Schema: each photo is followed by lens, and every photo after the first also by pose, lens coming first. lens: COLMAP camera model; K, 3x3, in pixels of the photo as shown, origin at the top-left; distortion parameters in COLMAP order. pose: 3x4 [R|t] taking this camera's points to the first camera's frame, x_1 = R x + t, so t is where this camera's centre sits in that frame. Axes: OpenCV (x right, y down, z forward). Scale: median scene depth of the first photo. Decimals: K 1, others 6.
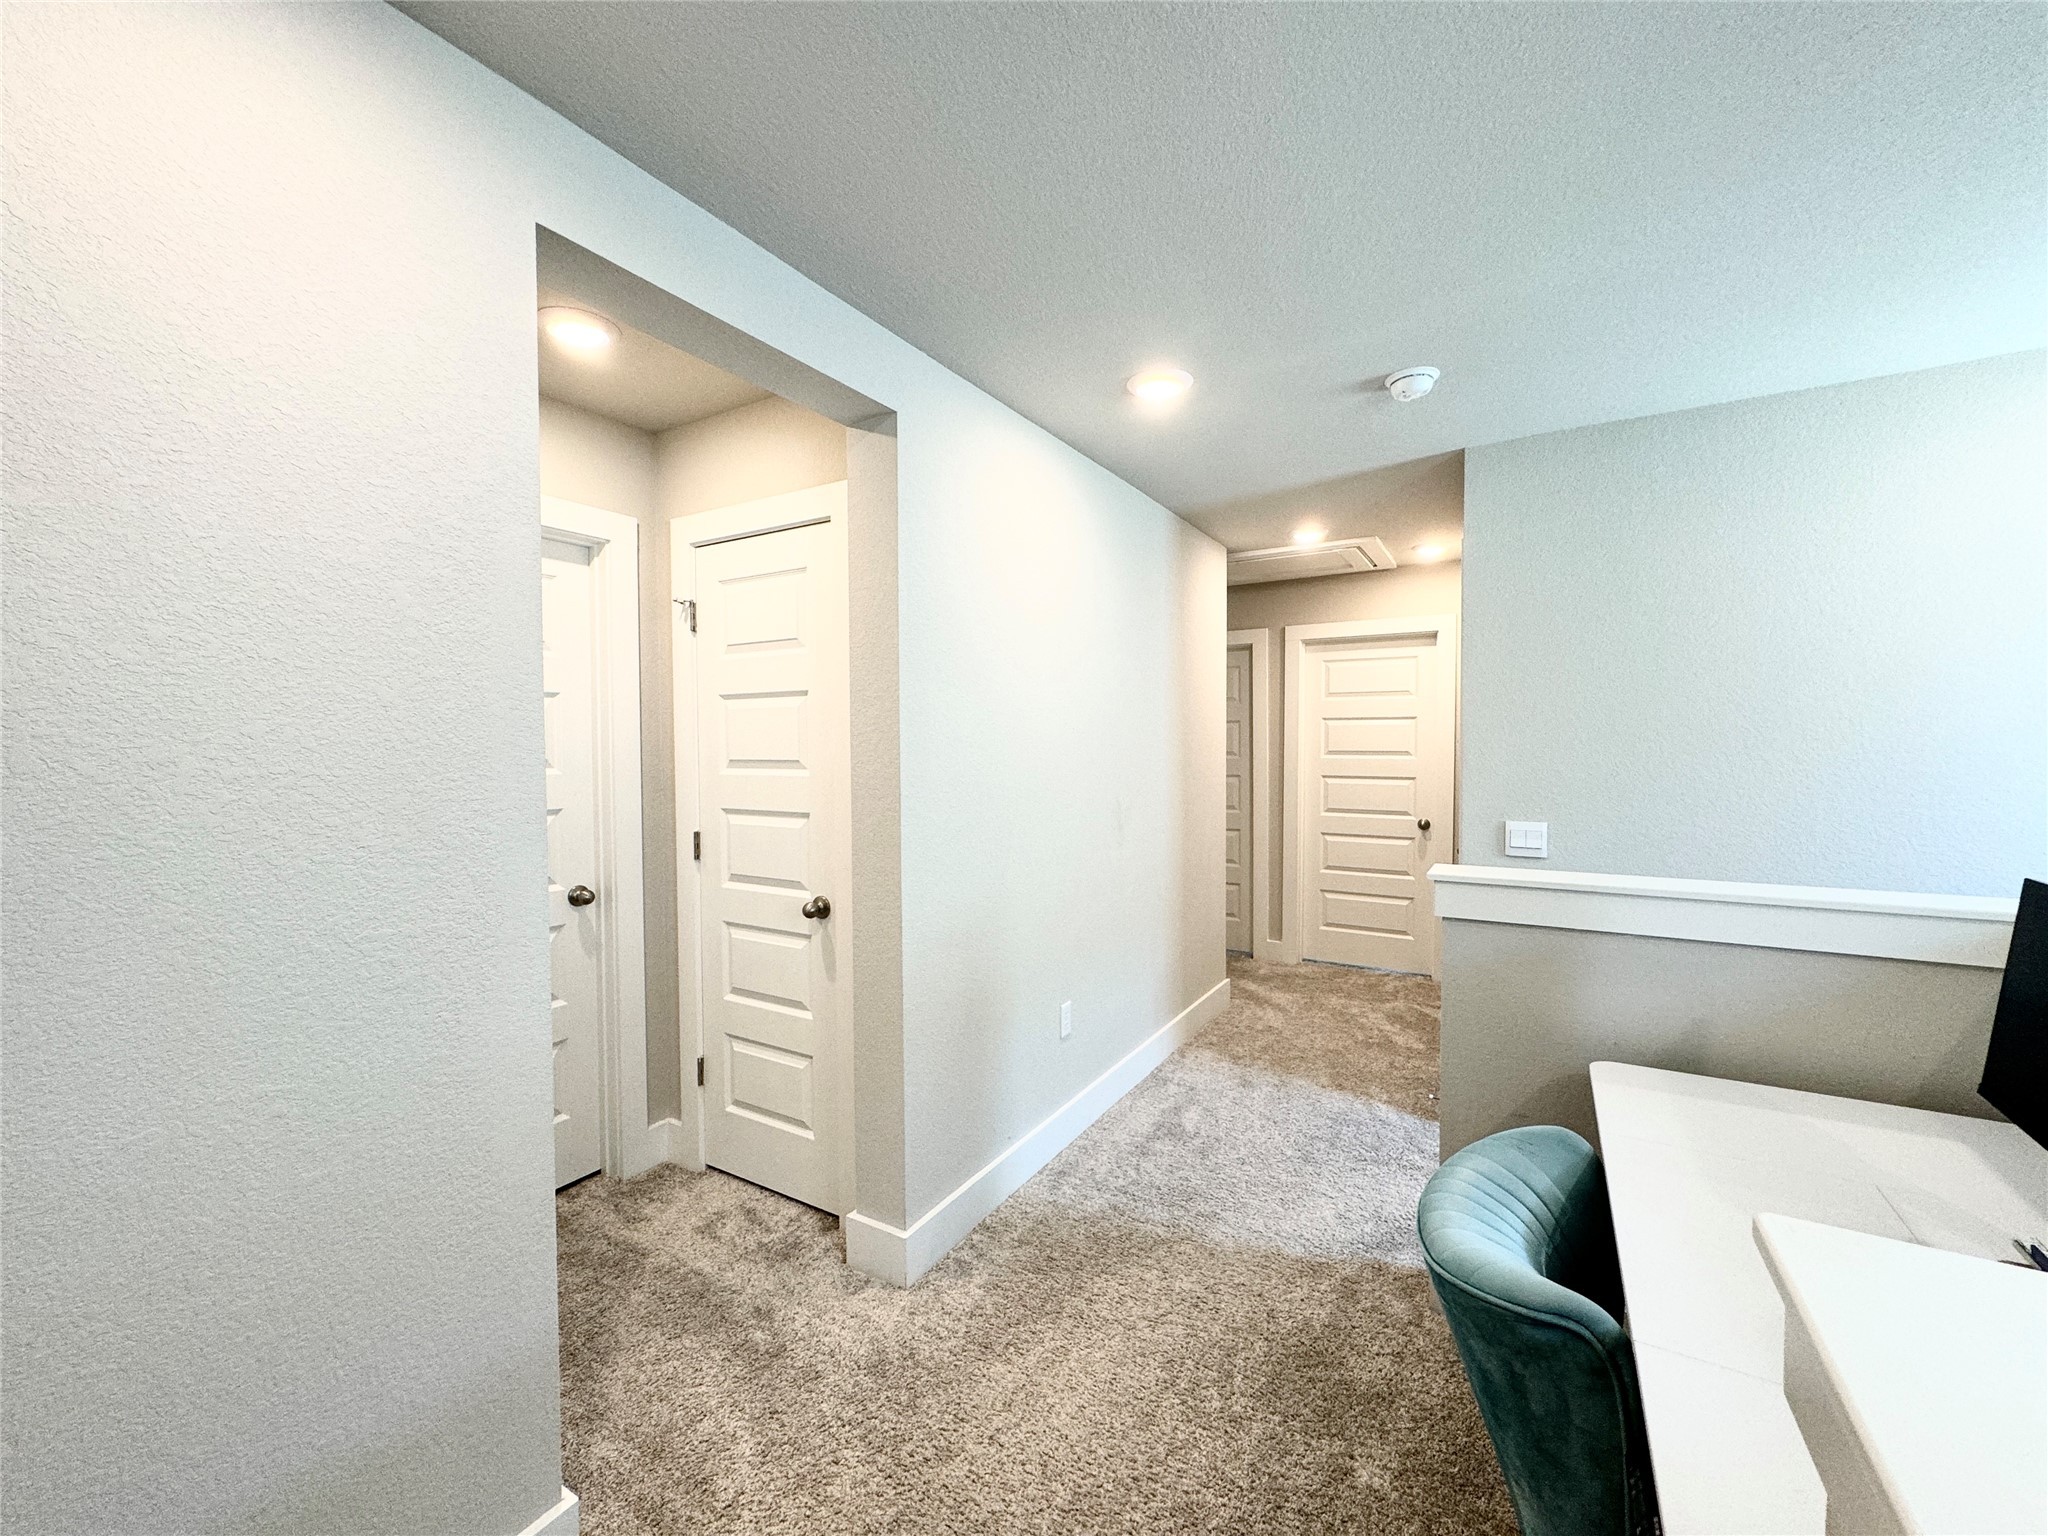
lens RADIAL K [[819.0, 0, 1024.0], [0, 819.0, 768.0], [0, 0, 1]] dist [-0.001137, -0.000088]
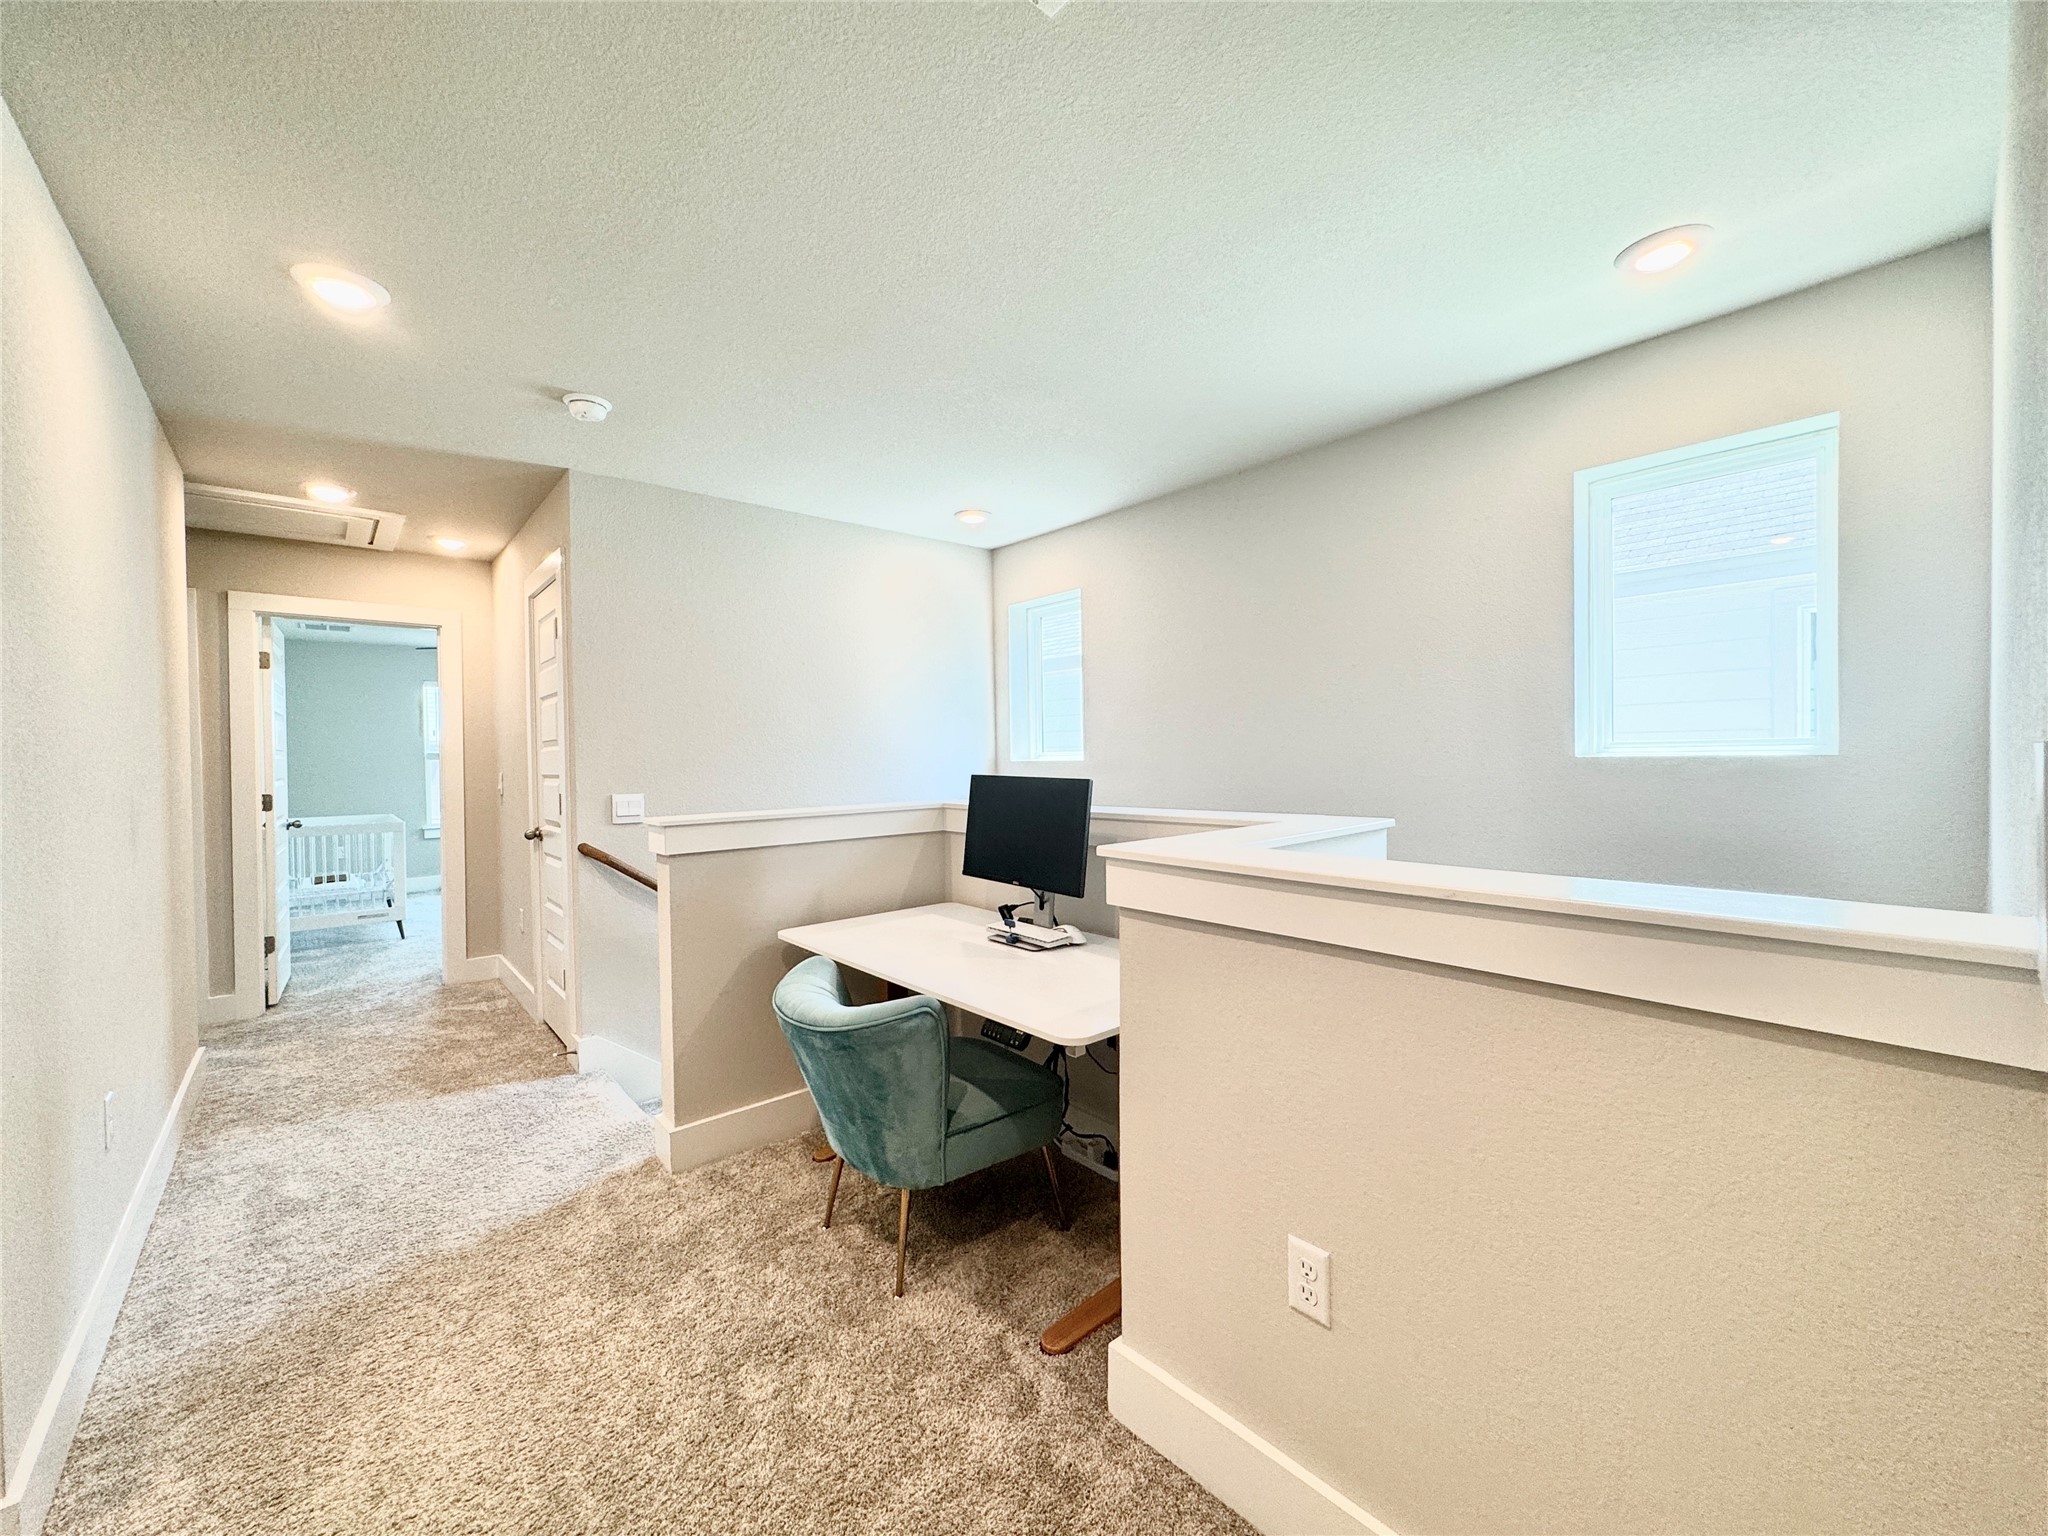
lens RADIAL K [[819.0, 0, 1024.0], [0, 819.0, 768.0], [0, 0, 1]] dist [-0.001137, -0.000088]
pose [[0.301742, -0.012784, 0.953304, -0.336624], [0.041018, 0.999158, 0.000416, 0.046517], [-0.952507, 0.038977, 0.302012, 0.066174]]
